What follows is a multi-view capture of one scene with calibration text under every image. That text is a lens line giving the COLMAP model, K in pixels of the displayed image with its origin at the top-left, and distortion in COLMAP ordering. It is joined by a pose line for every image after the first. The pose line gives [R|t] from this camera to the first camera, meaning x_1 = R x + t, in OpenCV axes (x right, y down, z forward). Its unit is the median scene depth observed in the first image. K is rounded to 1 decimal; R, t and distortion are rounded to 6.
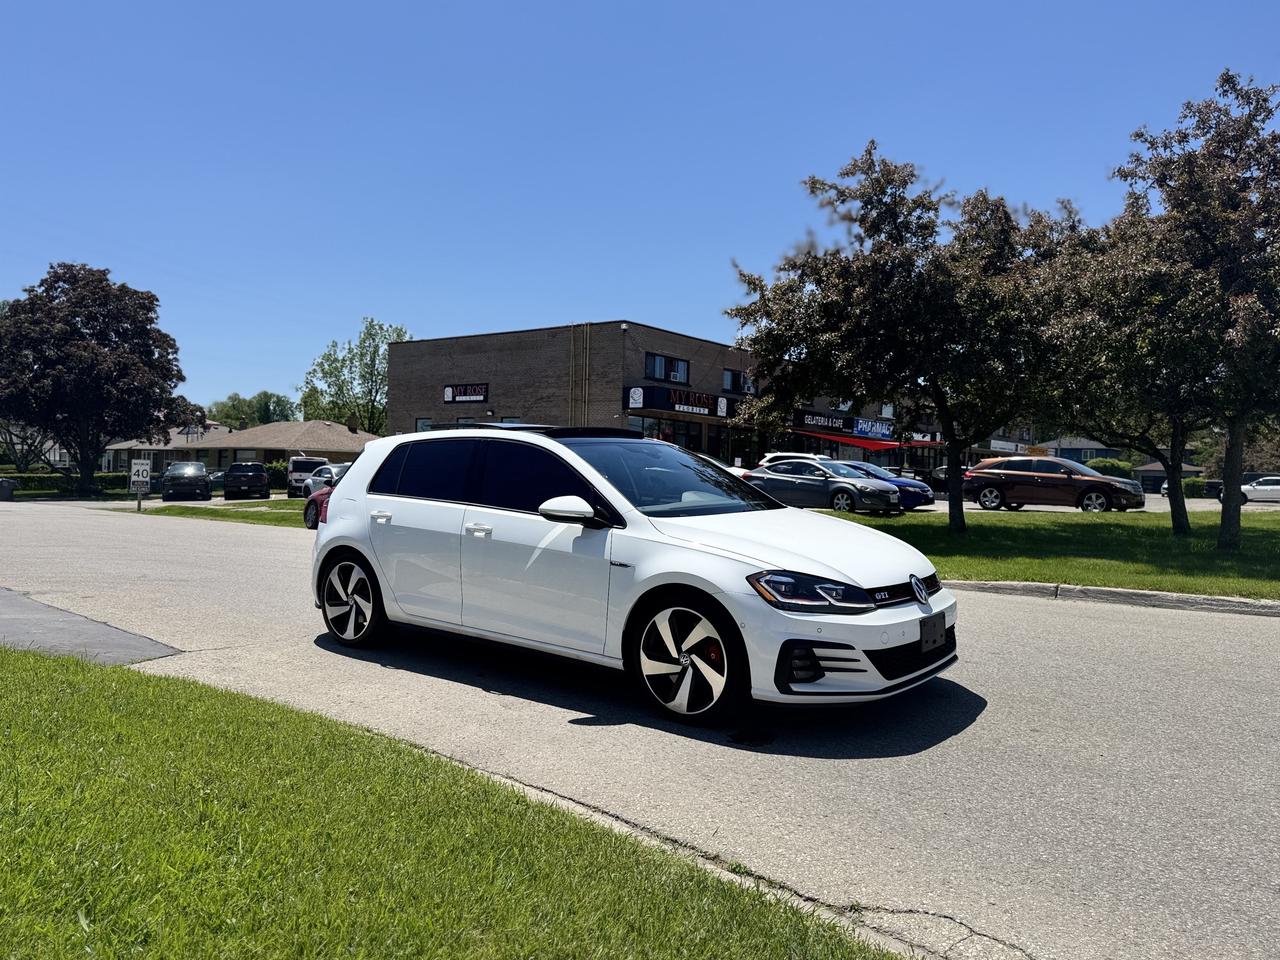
lens RADIAL K [[896.7, 0, 645.4], [0, 896.7, 488.5], [0, 0, 1]] dist [0.064075, -0.072681]
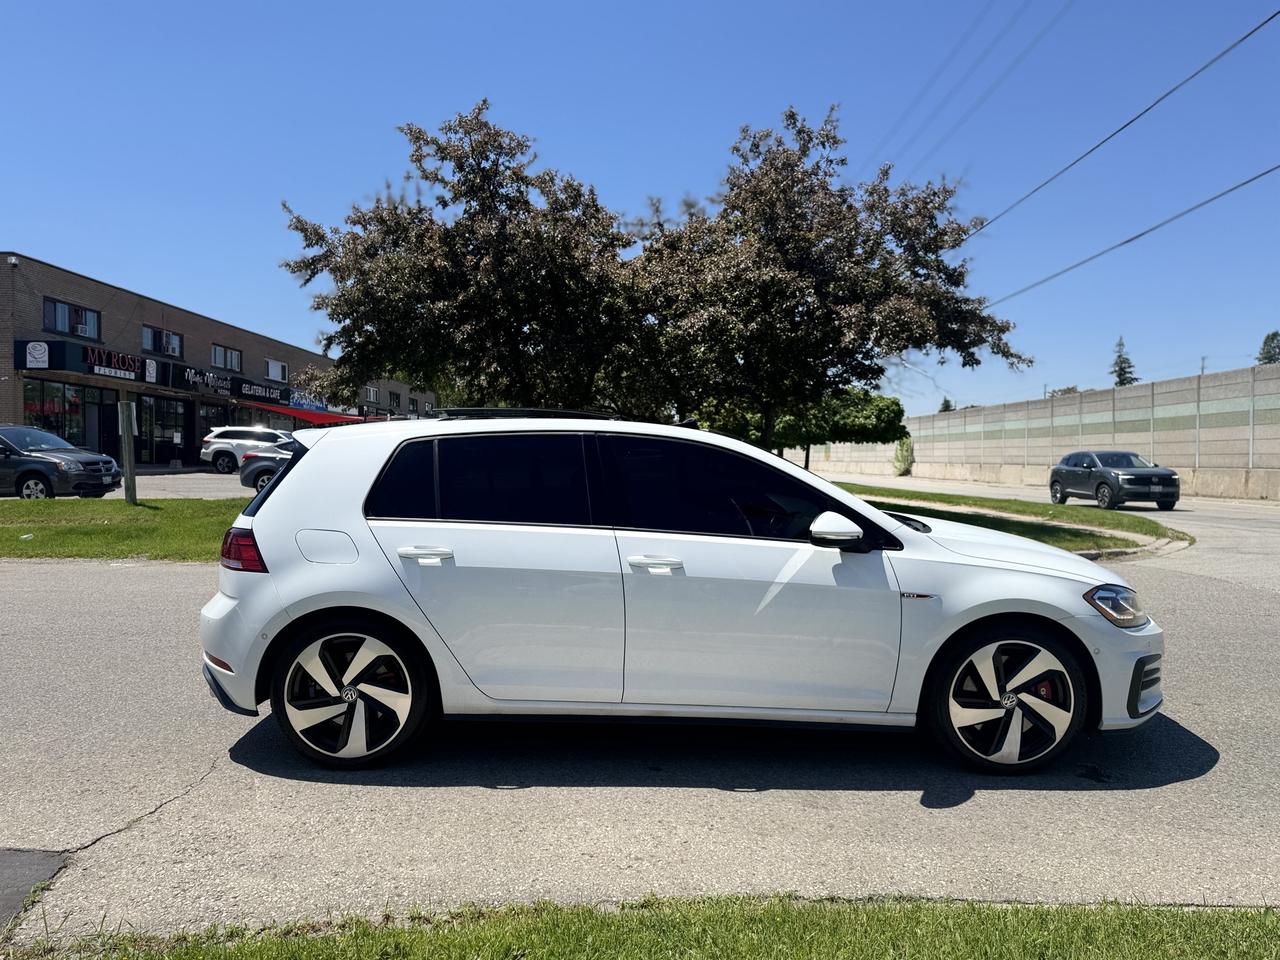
lens RADIAL K [[896.7, 0, 636.9], [0, 896.7, 484.6], [0, 0, 1]] dist [0.064075, -0.072681]
pose [[0.786709, -0.036155, 0.616264, -0.545237], [0.019676, 0.999245, 0.033505, -0.035028], [-0.617010, -0.014233, 0.786826, 0.397550]]
